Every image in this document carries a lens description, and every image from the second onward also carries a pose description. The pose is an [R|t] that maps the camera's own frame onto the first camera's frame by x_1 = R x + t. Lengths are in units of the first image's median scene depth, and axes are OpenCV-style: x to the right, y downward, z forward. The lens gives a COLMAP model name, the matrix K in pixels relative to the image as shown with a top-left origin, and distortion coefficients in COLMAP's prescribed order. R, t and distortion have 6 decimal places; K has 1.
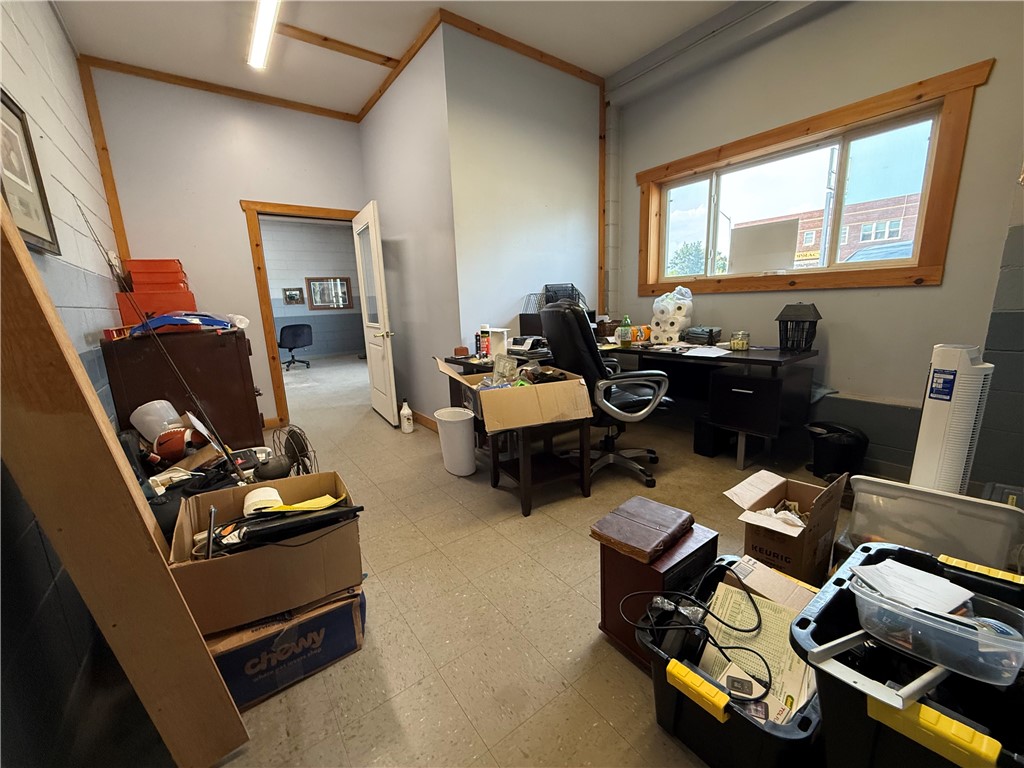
lens RADIAL K [[408.6, 0, 508.6], [0, 408.6, 385.1], [0, 0, 1]] dist [0.001381, -0.000350]
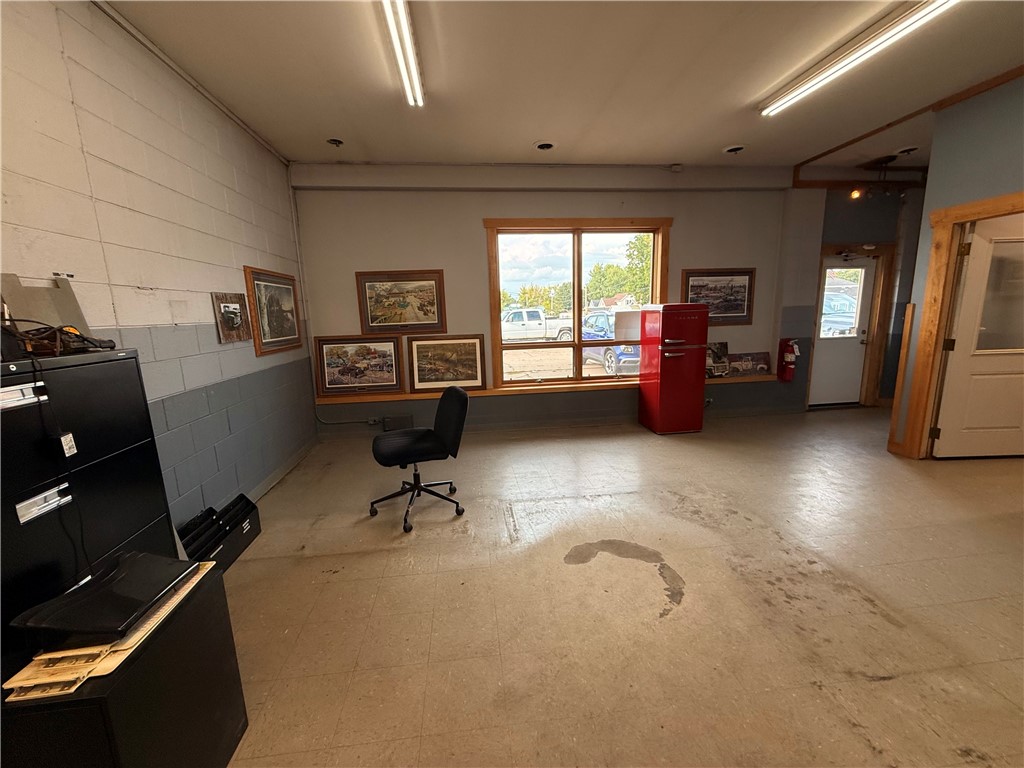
lens RADIAL K [[408.6, 0, 508.6], [0, 408.6, 385.1], [0, 0, 1]] dist [0.001381, -0.000350]
pose [[0.491040, -0.127366, 0.861776, -0.698806], [0.185419, 0.981867, 0.039463, -0.132683], [-0.851175, 0.140412, 0.505752, 0.636916]]
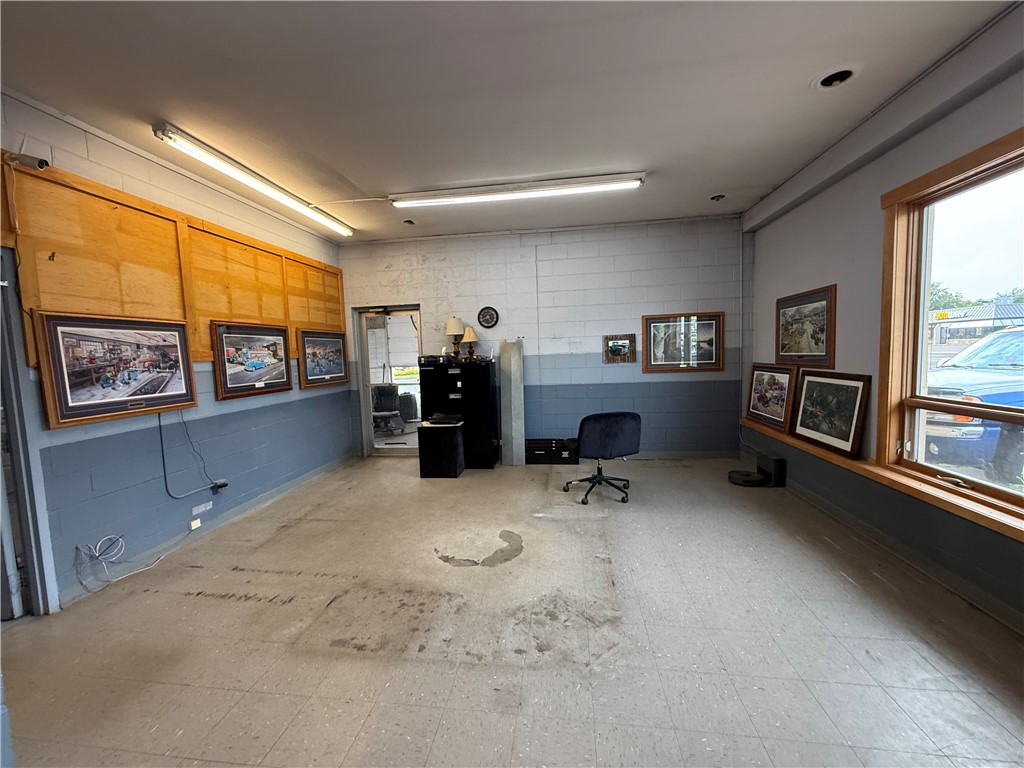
lens RADIAL K [[408.6, 0, 508.6], [0, 408.6, 385.1], [0, 0, 1]] dist [0.001381, -0.000350]
pose [[0.719834, 0.070486, -0.690558, -0.233918], [-0.134304, 0.990175, -0.038929, -0.121492], [0.681030, 0.120767, 0.722228, 0.477111]]
